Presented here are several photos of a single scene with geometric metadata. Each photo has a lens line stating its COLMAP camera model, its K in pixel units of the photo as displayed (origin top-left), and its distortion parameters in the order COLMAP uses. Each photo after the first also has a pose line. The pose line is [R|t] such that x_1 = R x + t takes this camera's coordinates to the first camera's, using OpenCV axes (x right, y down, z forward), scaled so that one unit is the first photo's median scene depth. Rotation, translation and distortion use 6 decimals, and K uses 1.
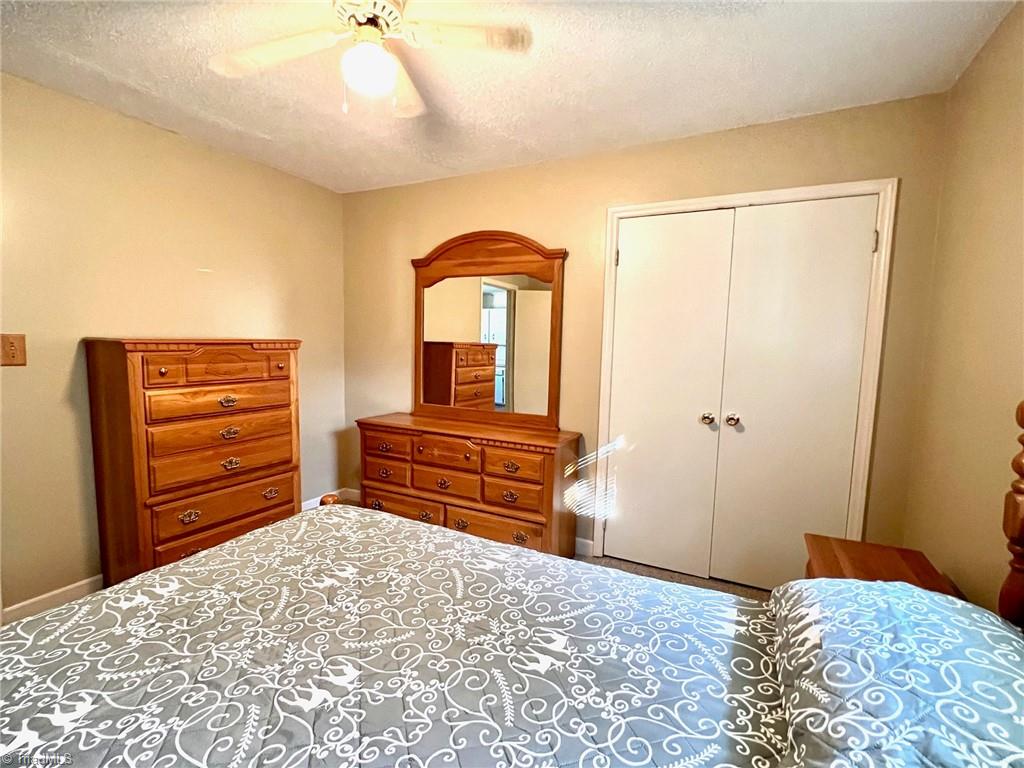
lens RADIAL K [[476.1, 0, 507.5], [0, 476.1, 383.8], [0, 0, 1]] dist [-0.003345, -0.000450]
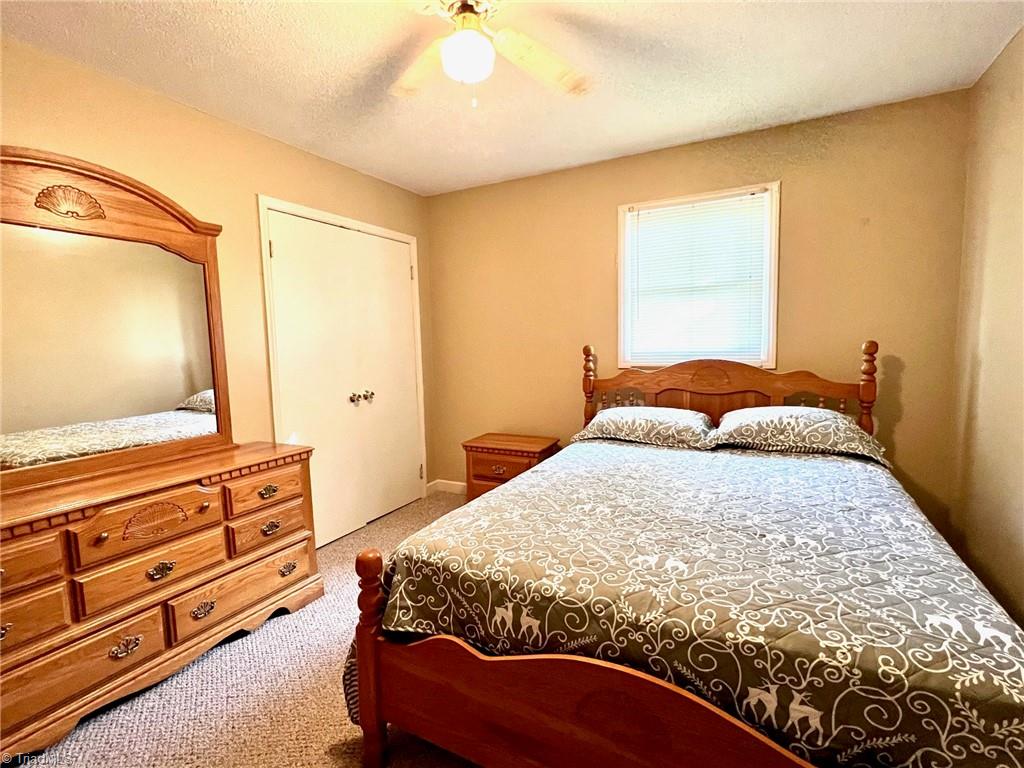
lens RADIAL K [[476.1, 0, 507.6], [0, 476.1, 385.7], [0, 0, 1]] dist [-0.003345, -0.000450]
pose [[0.026289, -0.114341, 0.993094, -0.740543], [0.119327, 0.986693, 0.110445, -0.043662], [-0.992507, 0.115600, 0.039583, 0.523402]]
